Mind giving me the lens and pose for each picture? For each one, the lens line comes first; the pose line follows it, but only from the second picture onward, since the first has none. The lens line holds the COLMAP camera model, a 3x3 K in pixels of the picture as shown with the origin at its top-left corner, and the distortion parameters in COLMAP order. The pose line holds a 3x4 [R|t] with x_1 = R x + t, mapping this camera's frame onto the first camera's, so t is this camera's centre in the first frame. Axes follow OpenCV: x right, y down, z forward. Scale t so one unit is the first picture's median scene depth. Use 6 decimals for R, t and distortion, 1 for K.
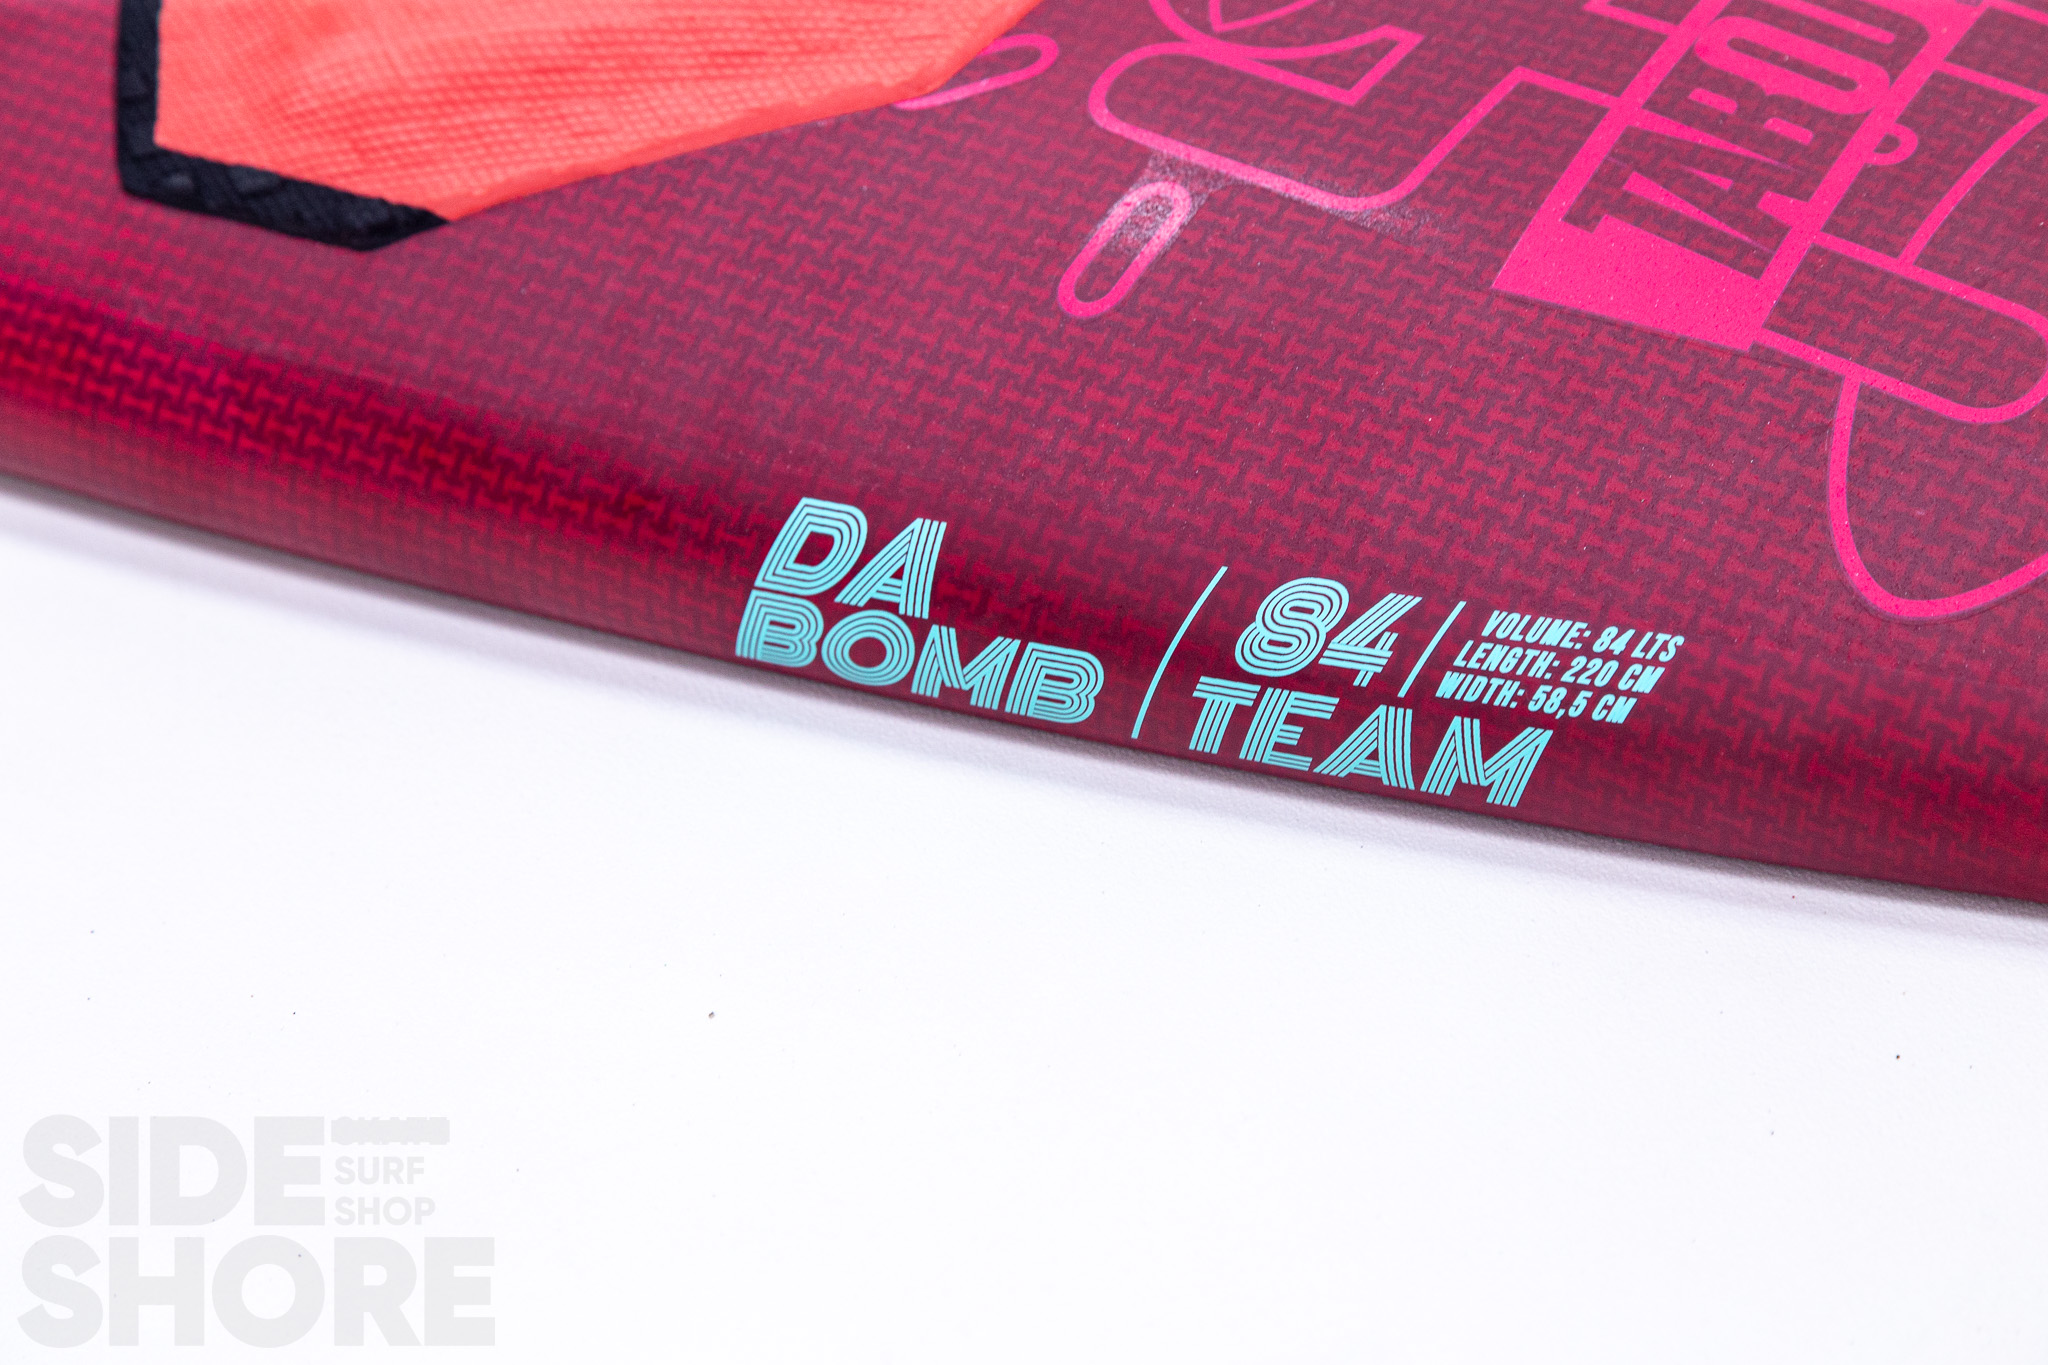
lens RADIAL K [[5669.2, 0, 1024.0], [0, 5669.2, 682.5], [0, 0, 1]] dist [-0.459616, 0.635816]
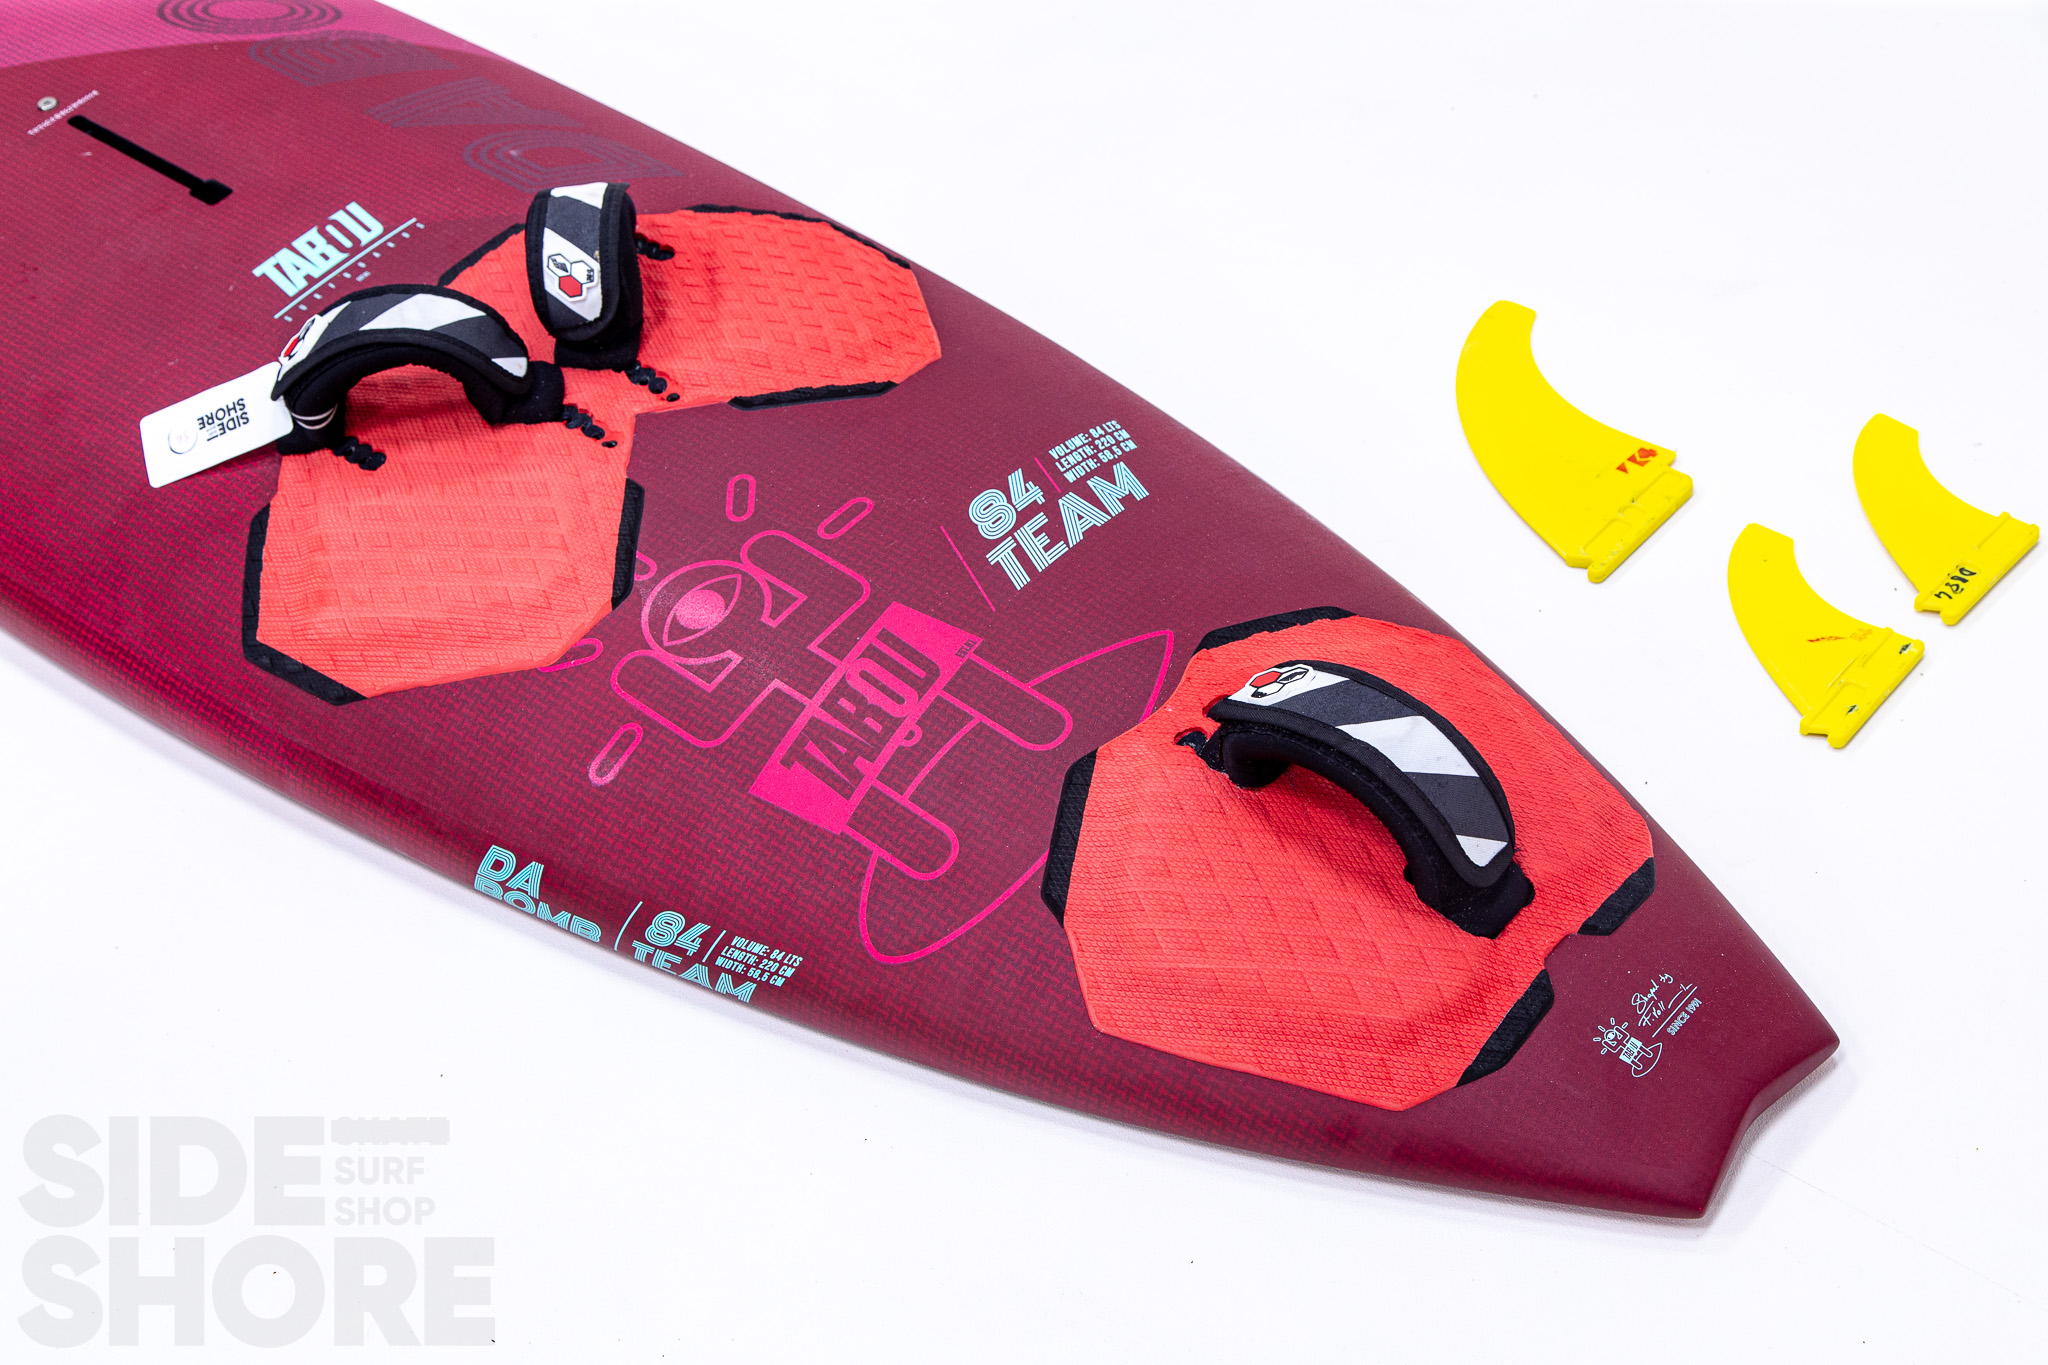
lens RADIAL K [[2912.3, 0, 1024.0], [0, 2912.3, 682.5], [0, 0, 1]] dist [-0.068933, -0.019233]
pose [[0.999740, 0.019626, -0.011574, 0.221844], [-0.016686, 0.976548, 0.214653, -0.403181], [0.015516, -0.214404, 0.976622, -0.270294]]
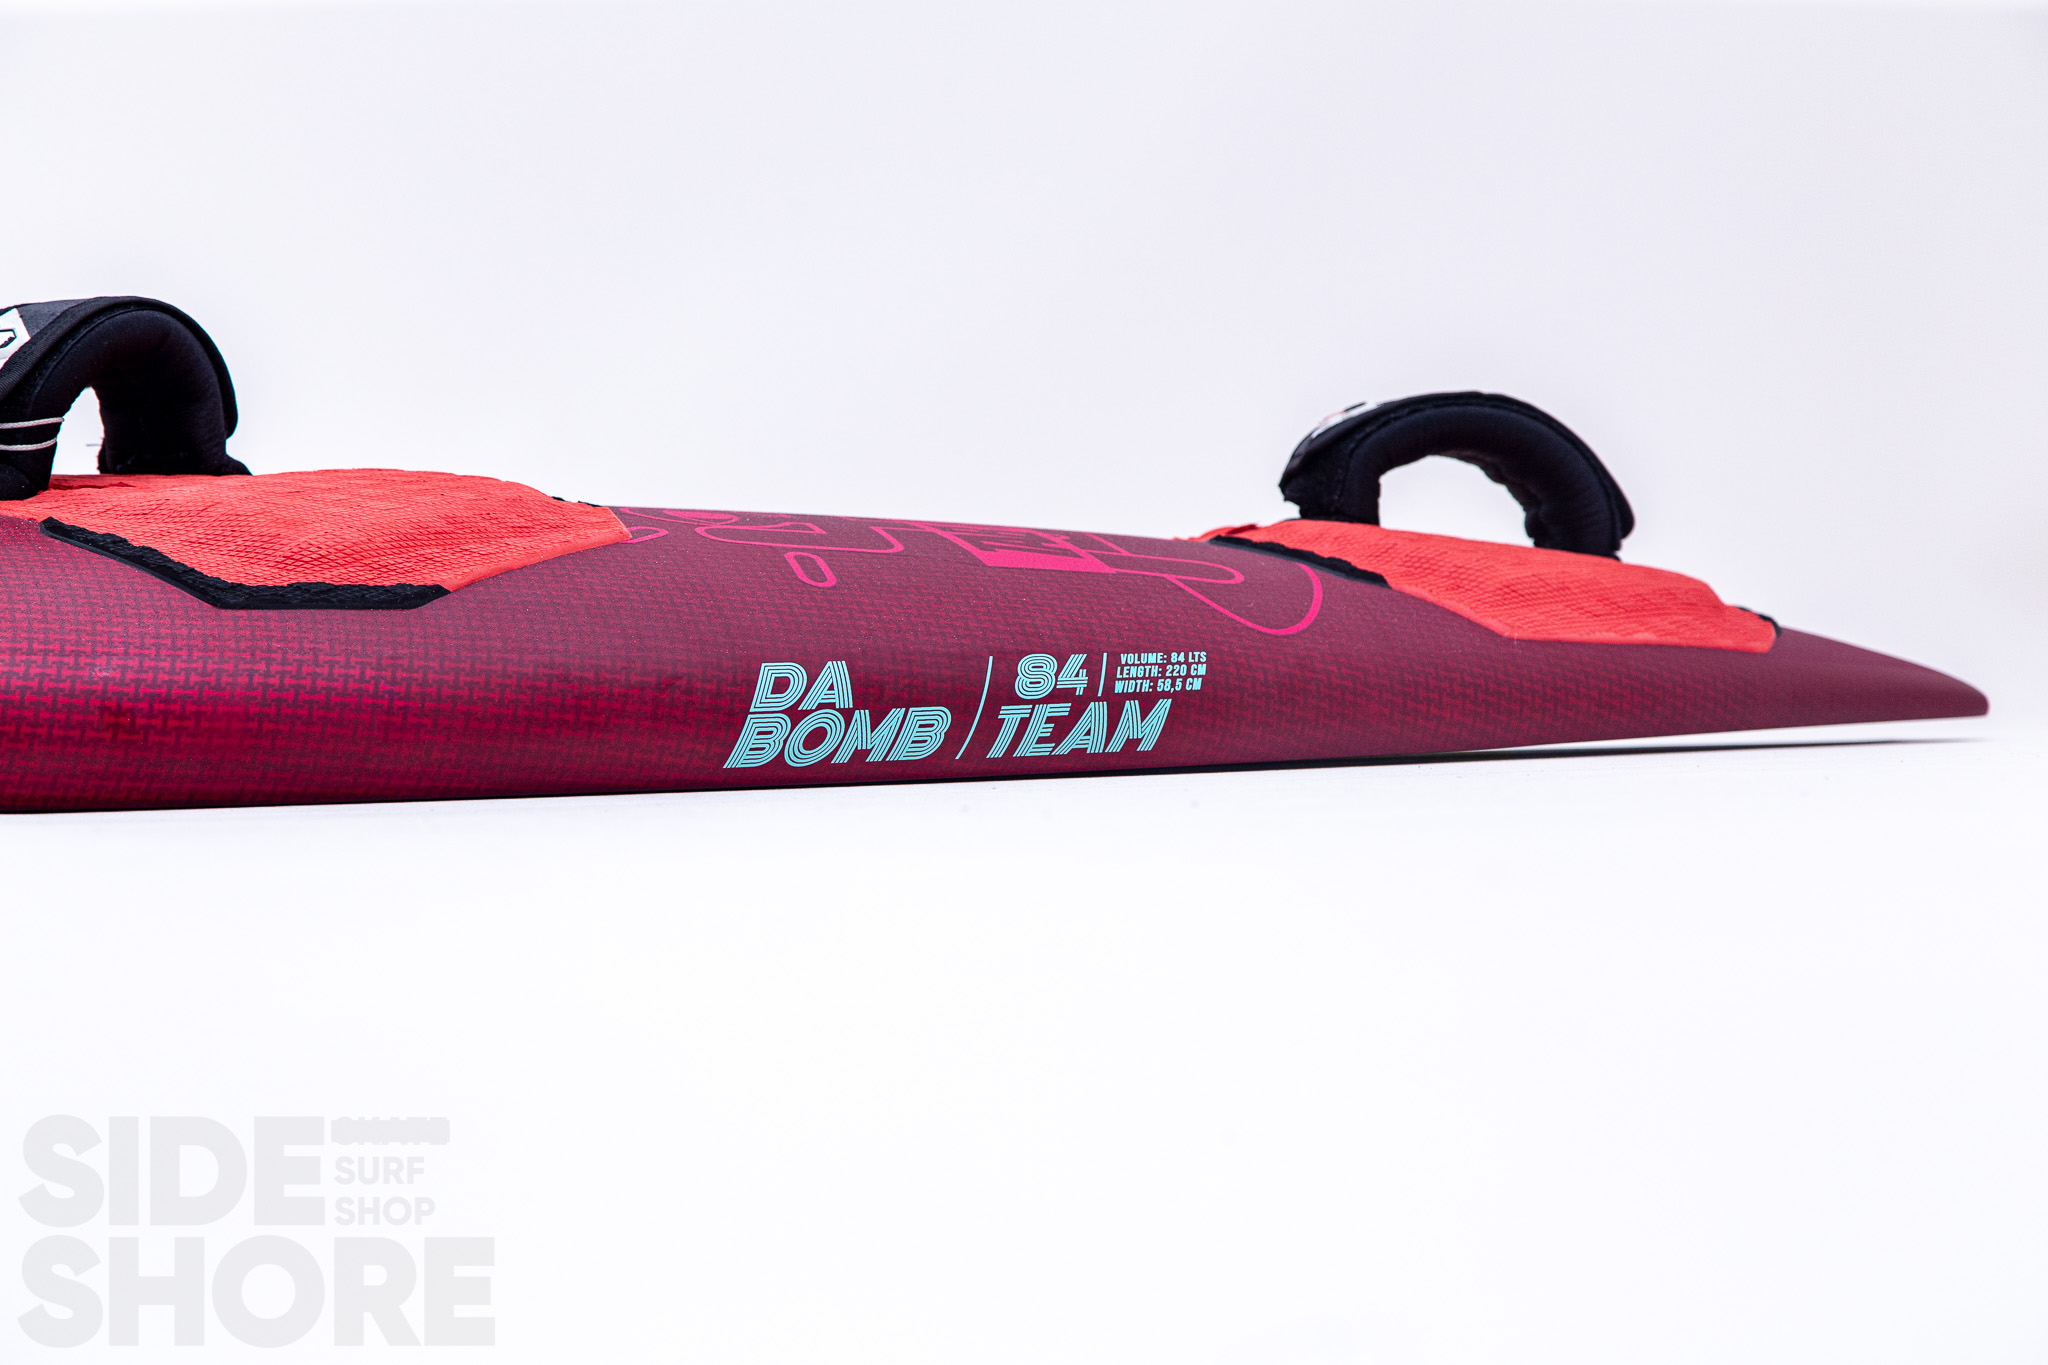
lens RADIAL K [[5669.2, 0, 1024.0], [0, 5669.2, 682.5], [0, 0, 1]] dist [-0.459616, 0.635816]
pose [[0.528403, 0.107379, 0.842176, -1.586936], [0.404044, 0.840626, -0.360689, 0.689462], [-0.746685, 0.530865, 0.400804, 0.214355]]
